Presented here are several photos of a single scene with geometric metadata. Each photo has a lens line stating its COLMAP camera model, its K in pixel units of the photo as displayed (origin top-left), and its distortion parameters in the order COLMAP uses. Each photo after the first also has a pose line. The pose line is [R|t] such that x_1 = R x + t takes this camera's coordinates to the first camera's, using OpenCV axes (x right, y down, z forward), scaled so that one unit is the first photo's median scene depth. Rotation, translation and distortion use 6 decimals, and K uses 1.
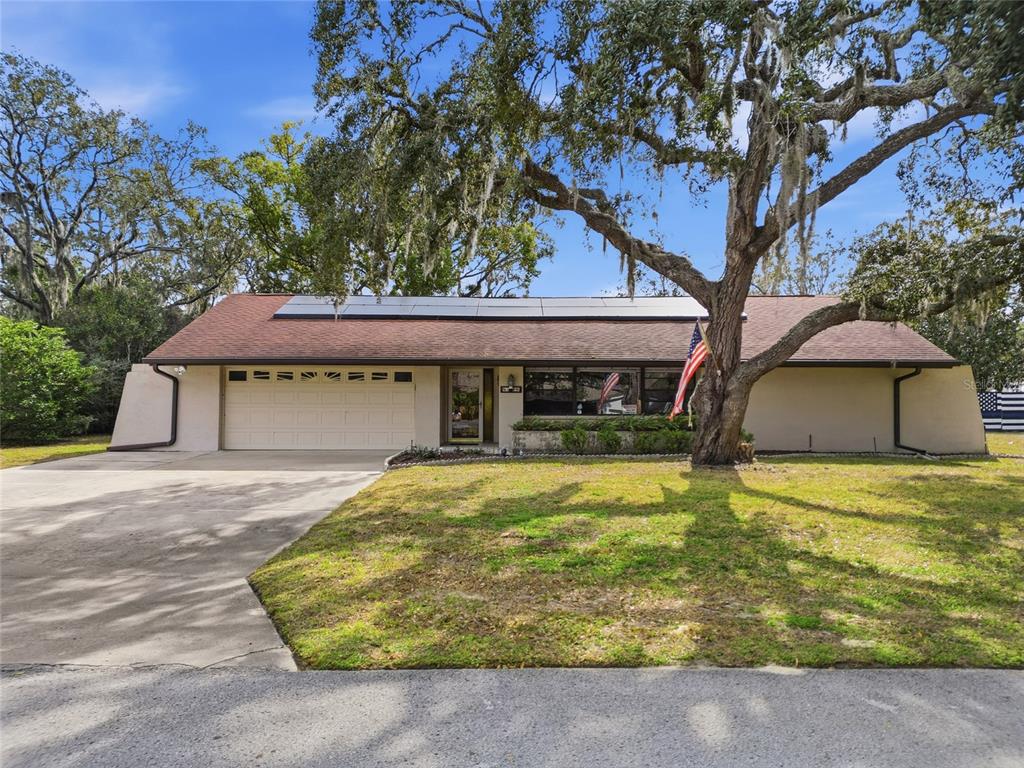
lens RADIAL K [[706.5, 0, 512.0], [0, 706.5, 384.0], [0, 0, 1]] dist [0.003656, 0.000381]
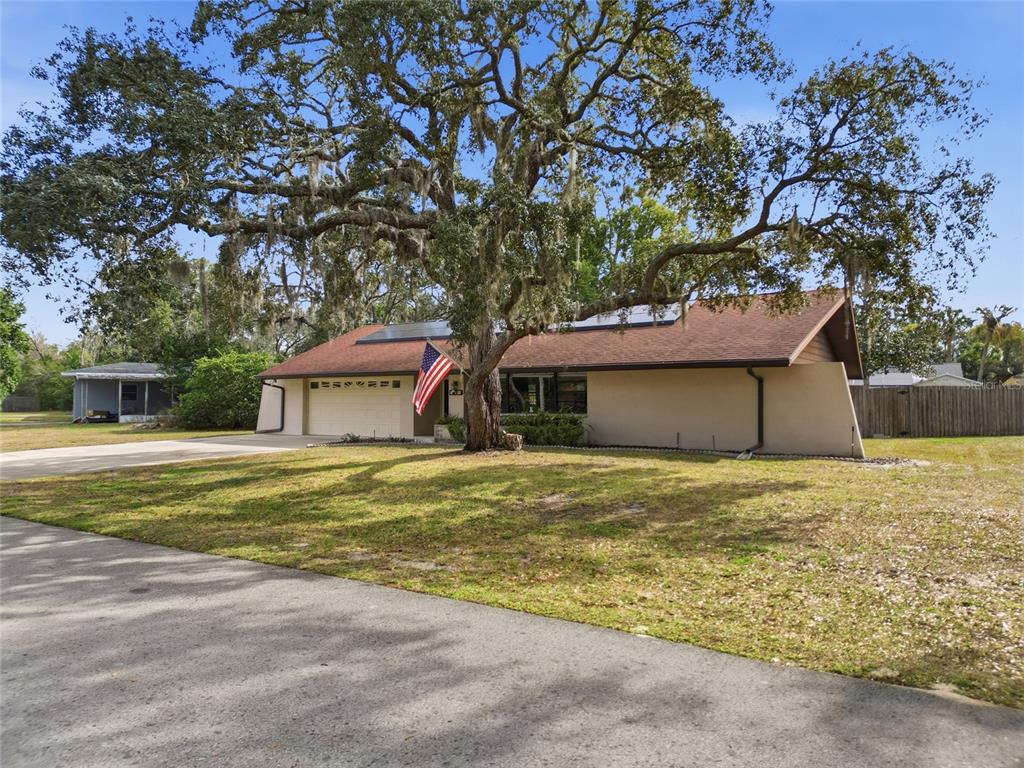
lens RADIAL K [[706.5, 0, 512.0], [0, 706.5, 384.0], [0, 0, 1]] dist [0.003656, 0.000381]
pose [[0.837648, -0.017260, -0.545938, 0.778684], [0.015056, 0.999850, -0.008509, 0.004750], [0.546003, -0.001092, 0.837782, -0.014003]]
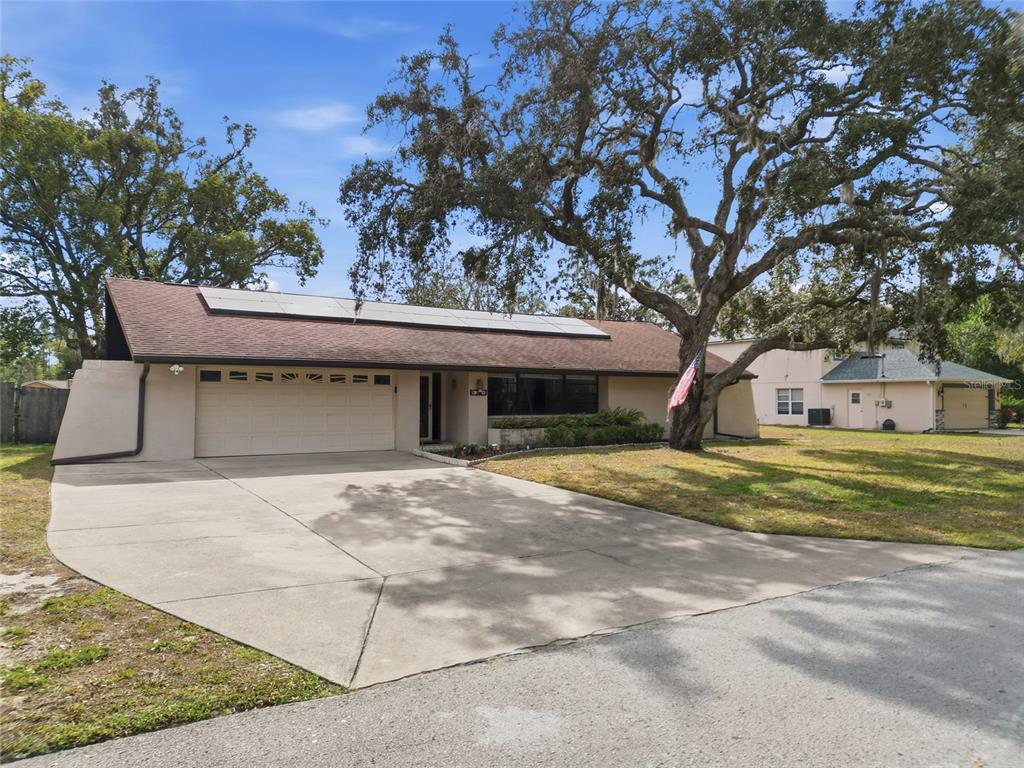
lens RADIAL K [[706.5, 0, 512.0], [0, 706.5, 384.0], [0, 0, 1]] dist [0.003656, 0.000381]
pose [[0.851221, 0.011600, 0.524679, -0.544759], [-0.011892, 0.999925, -0.002814, -0.003340], [-0.524672, -0.003844, 0.851296, 0.013292]]
